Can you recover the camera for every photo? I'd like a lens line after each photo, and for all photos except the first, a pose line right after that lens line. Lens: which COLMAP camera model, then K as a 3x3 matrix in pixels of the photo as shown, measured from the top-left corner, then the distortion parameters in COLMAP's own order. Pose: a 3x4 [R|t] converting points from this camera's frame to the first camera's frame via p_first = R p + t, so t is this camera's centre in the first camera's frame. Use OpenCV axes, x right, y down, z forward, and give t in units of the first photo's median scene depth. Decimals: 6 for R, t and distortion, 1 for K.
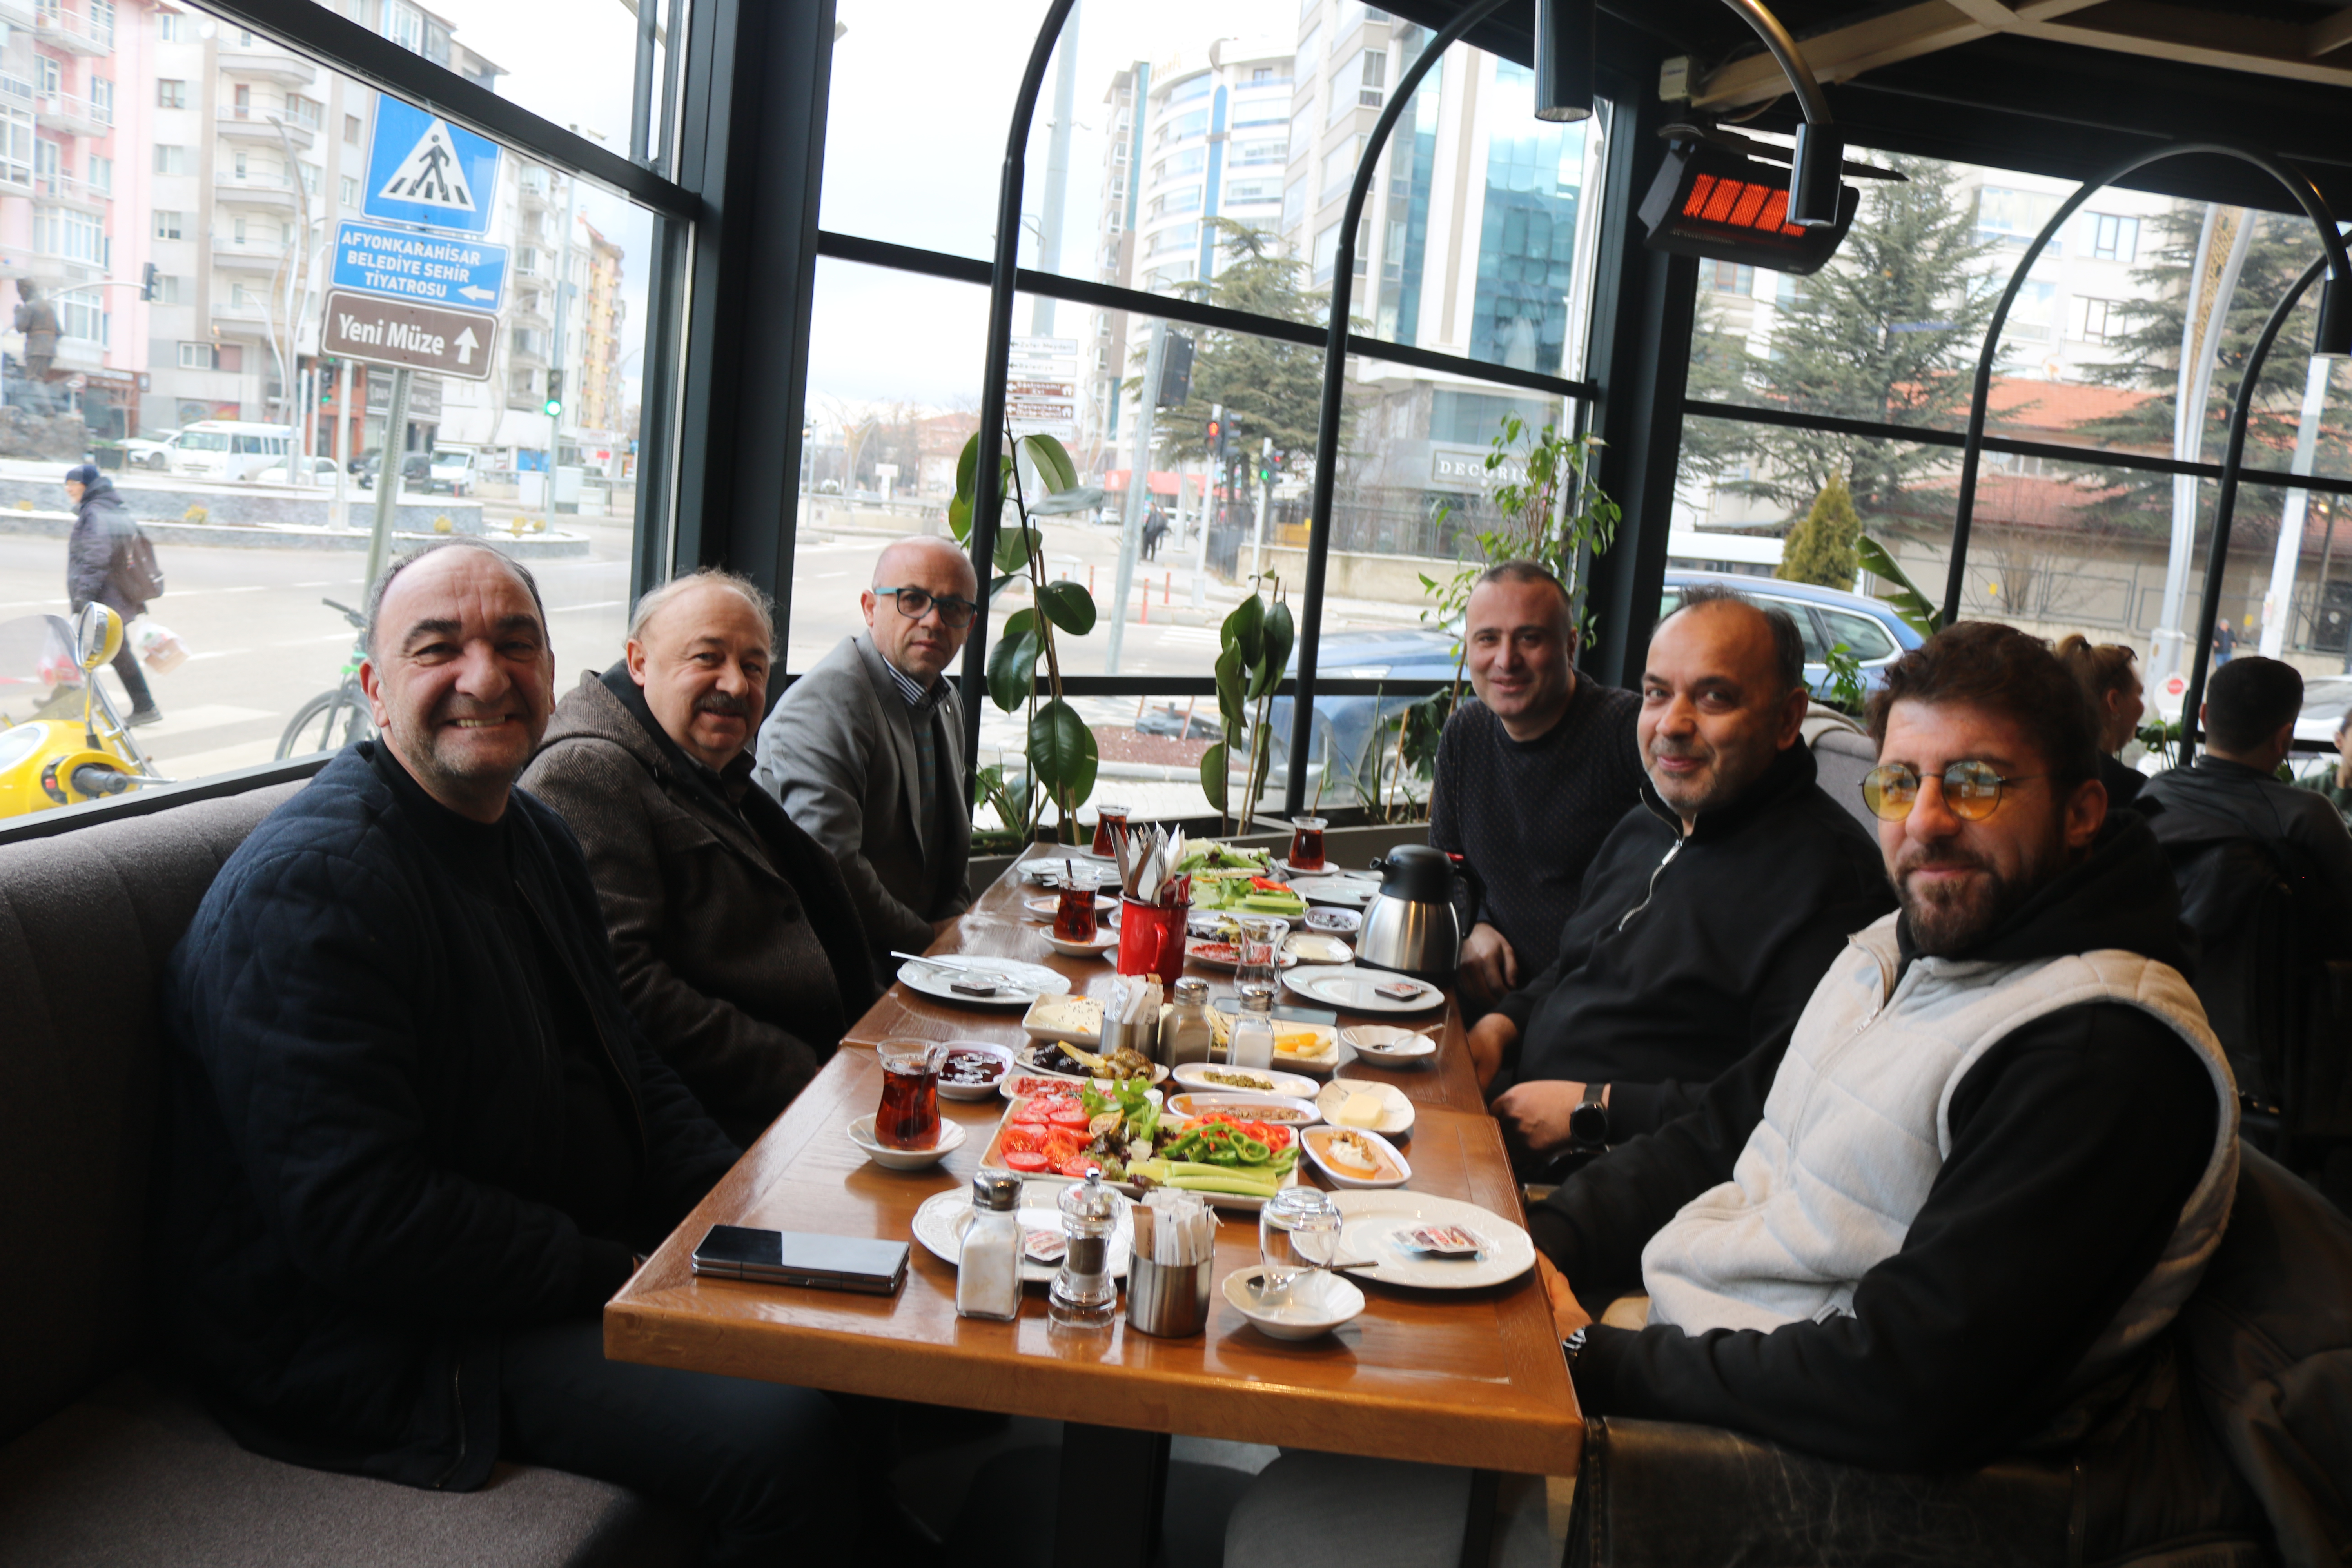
lens RADIAL K [[1961.9, 0, 1164.2], [0, 1961.9, 803.3], [0, 0, 1]] dist [-0.159501, 0.141114]
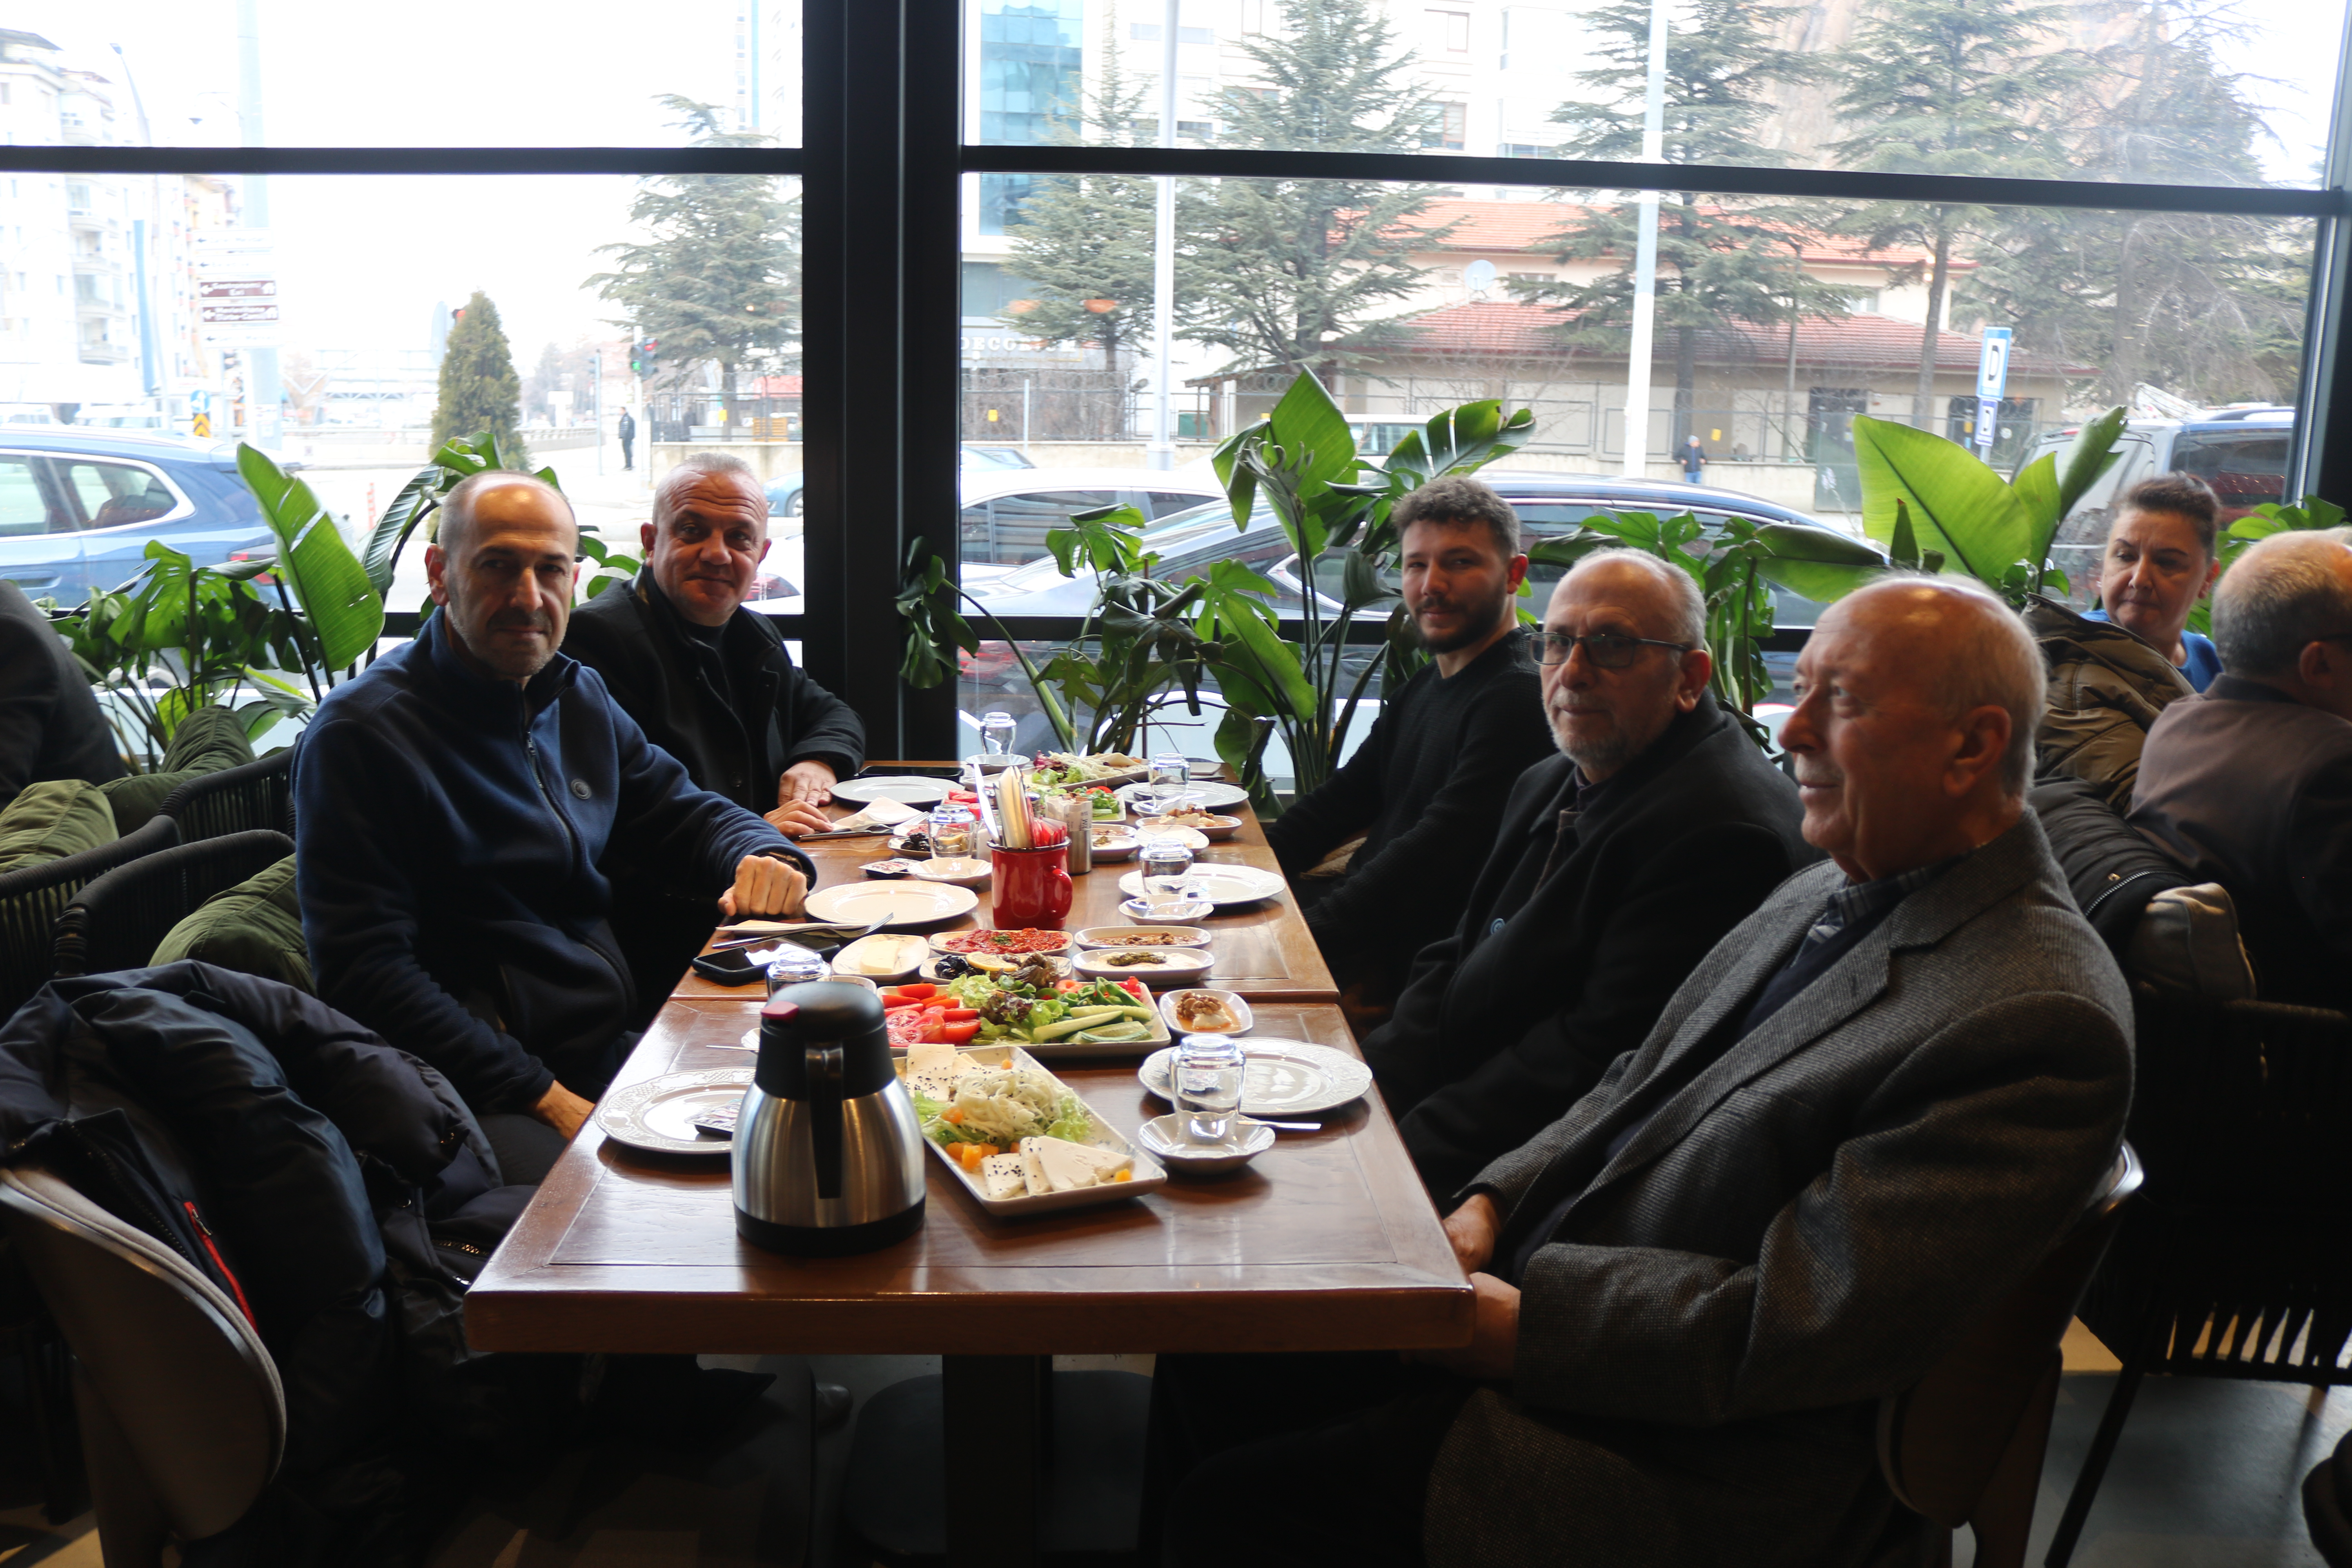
lens RADIAL K [[1961.9, 0, 1163.3], [0, 1961.9, 824.6], [0, 0, 1]] dist [-0.159501, 0.141114]
pose [[0.990158, -0.094758, 0.102994, 0.135166], [0.088115, 0.993837, 0.067253, 0.006133], [-0.108732, -0.057516, 0.992406, 0.041523]]
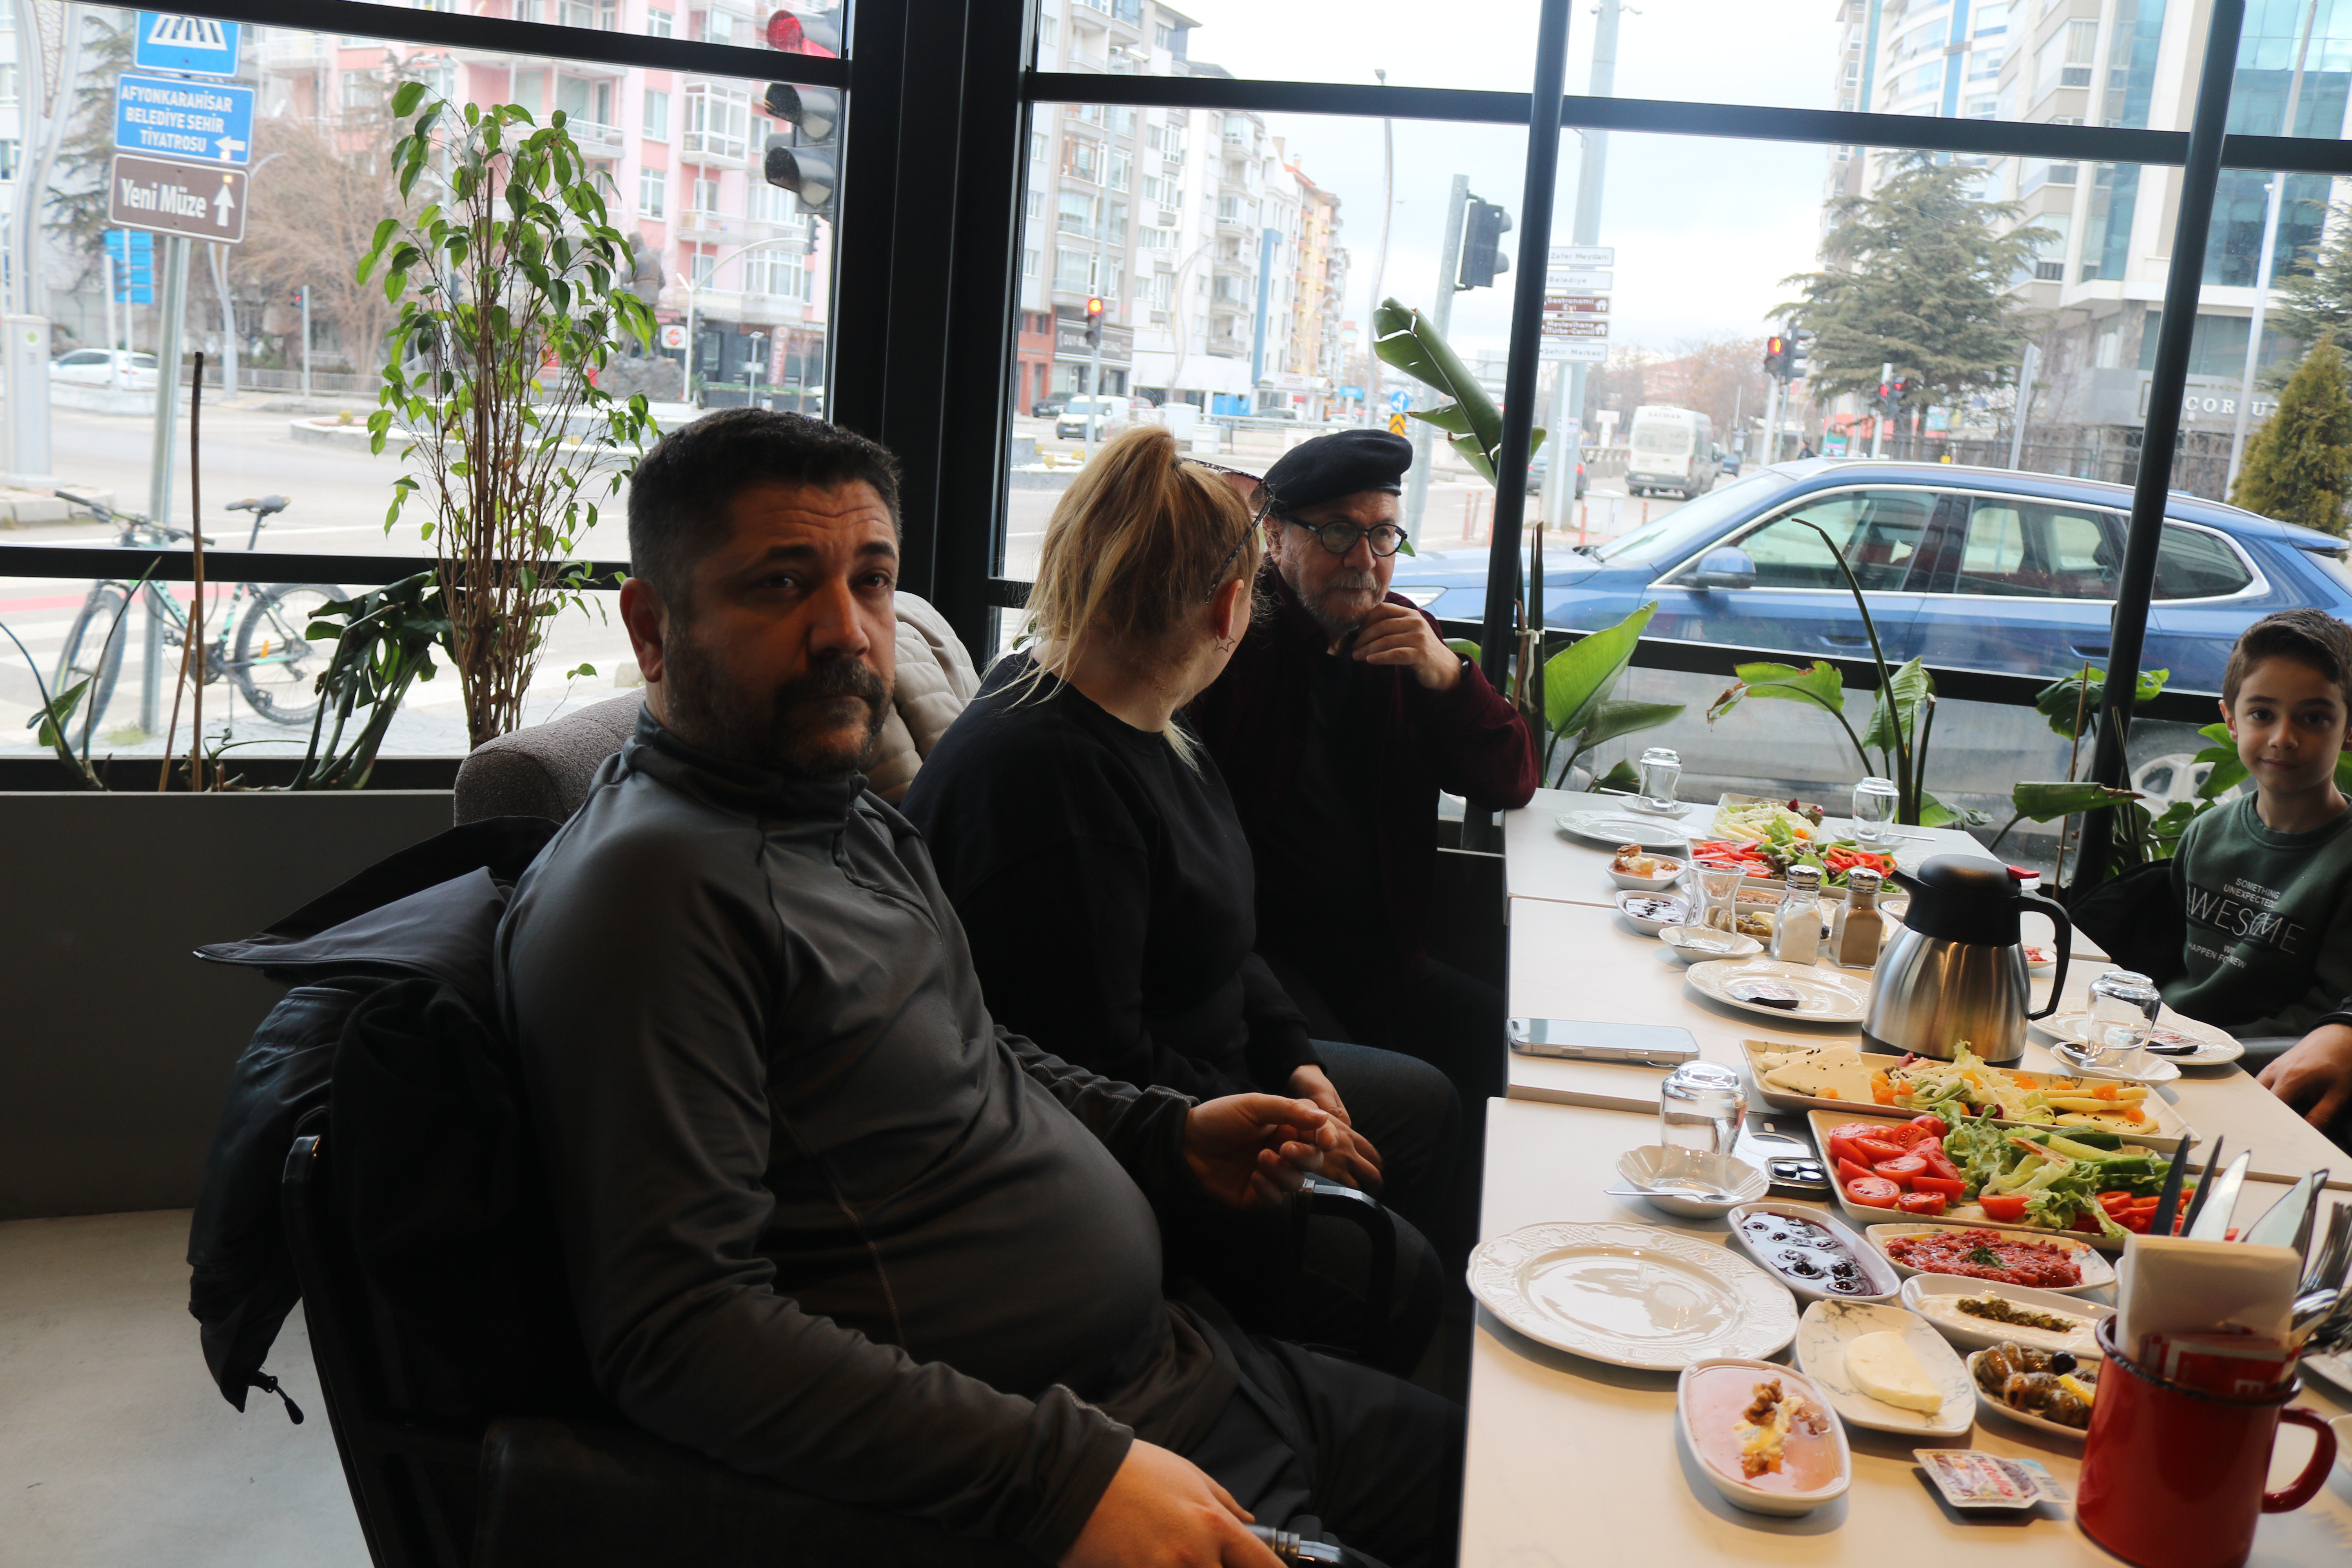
lens RADIAL K [[1961.9, 0, 1159.0], [0, 1961.9, 798.0], [0, 0, 1]] dist [-0.159501, 0.141114]
pose [[0.928912, 0.051116, -0.366755, 0.054611], [-0.042847, 0.998611, 0.030657, -0.001532], [0.367813, -0.012764, 0.929812, 0.050178]]
